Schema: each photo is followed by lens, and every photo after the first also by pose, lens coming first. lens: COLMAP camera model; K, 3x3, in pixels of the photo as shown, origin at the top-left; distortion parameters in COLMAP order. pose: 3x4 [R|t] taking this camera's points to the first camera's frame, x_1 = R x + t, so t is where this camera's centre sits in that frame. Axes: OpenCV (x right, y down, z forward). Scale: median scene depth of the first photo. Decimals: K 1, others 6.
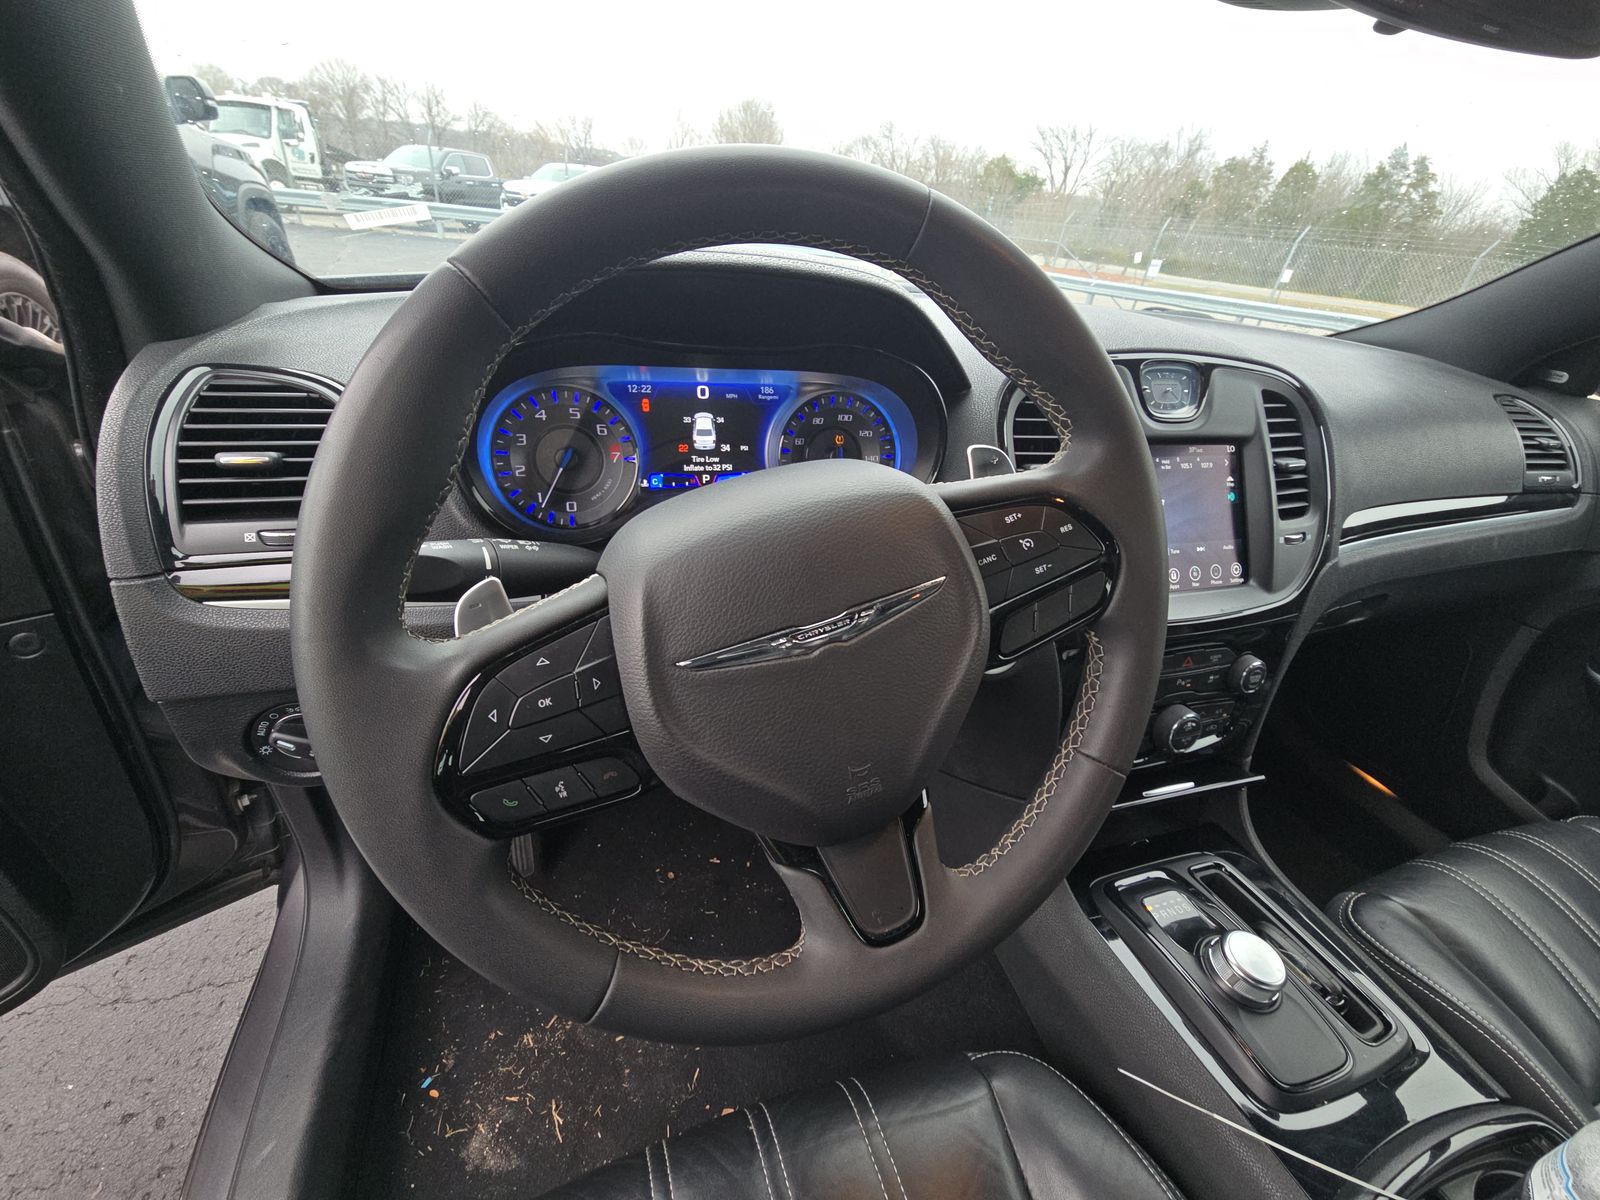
lens RADIAL K [[643.4, 0, 799.5], [0, 643.4, 604.8], [0, 0, 1]] dist [0.020366, -0.013455]
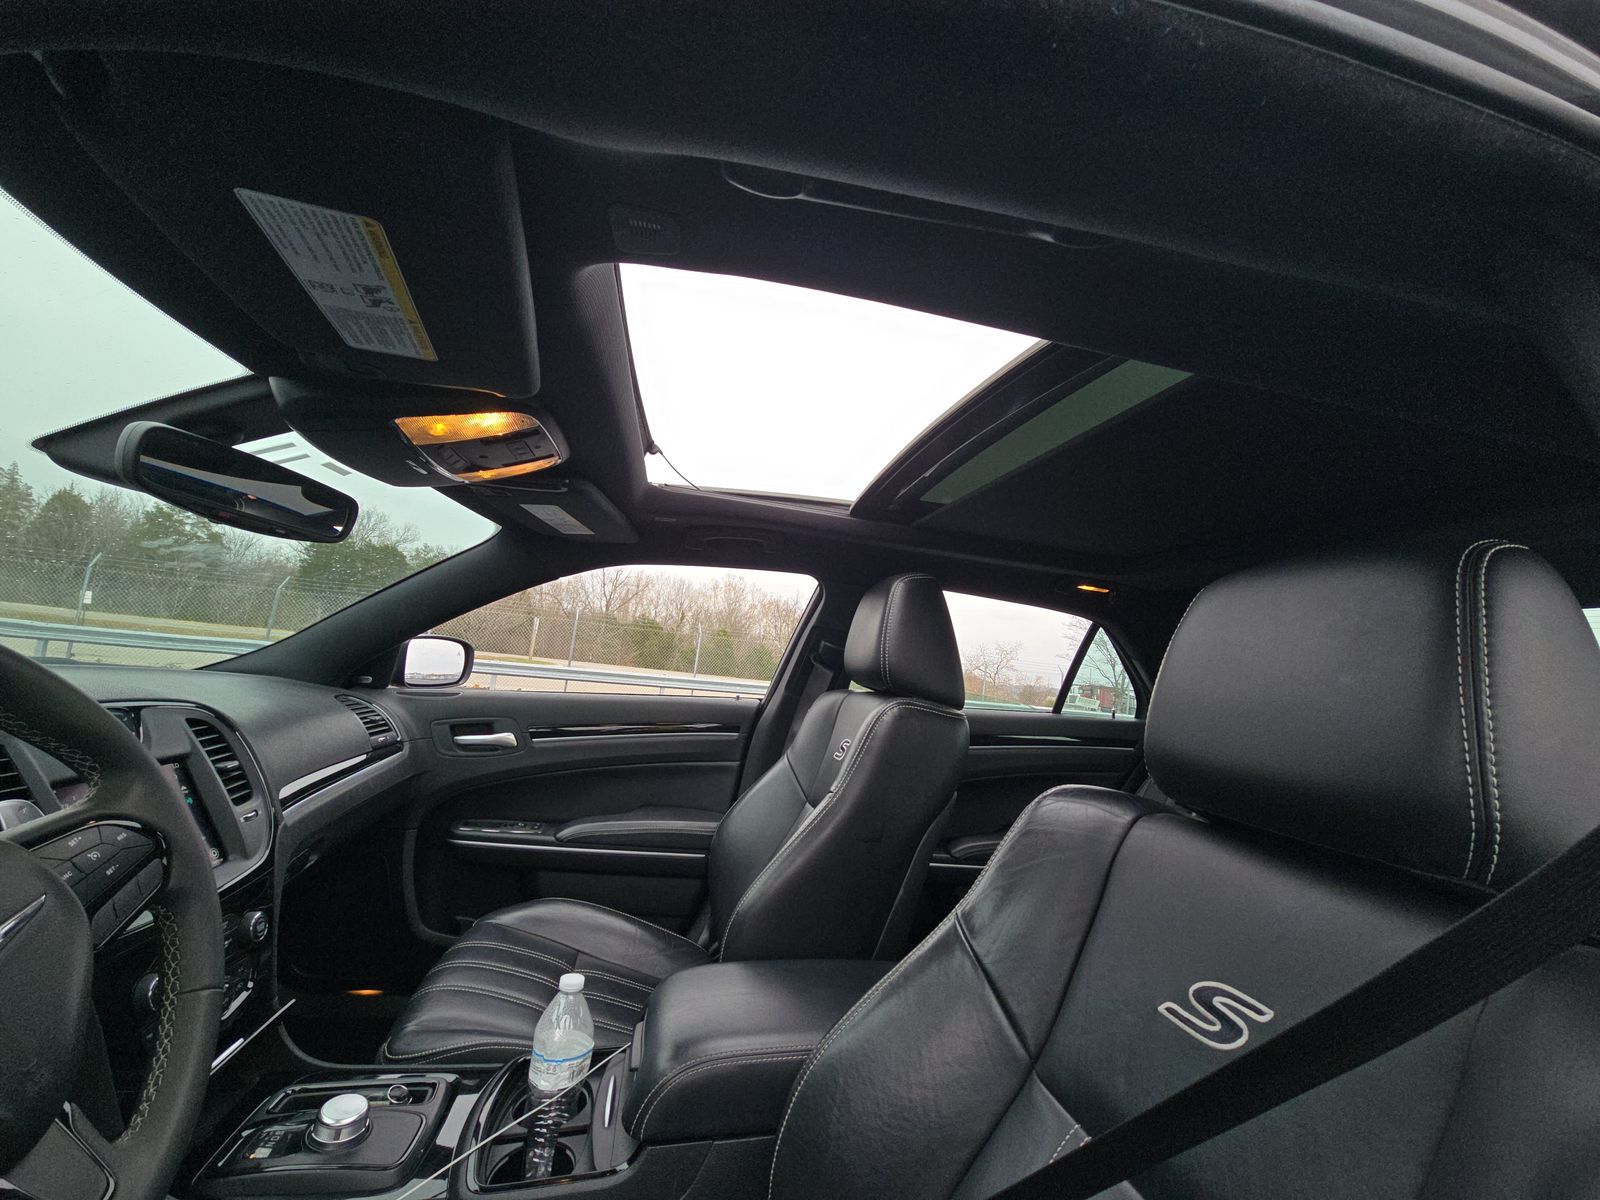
lens RADIAL K [[643.4, 0, 799.5], [0, 643.4, 604.8], [0, 0, 1]] dist [0.020366, -0.013455]
pose [[0.139135, 0.013966, 0.990175, -0.404413], [0.424477, 0.902541, -0.072375, 0.080538], [-0.894685, 0.430376, 0.119647, -0.359002]]
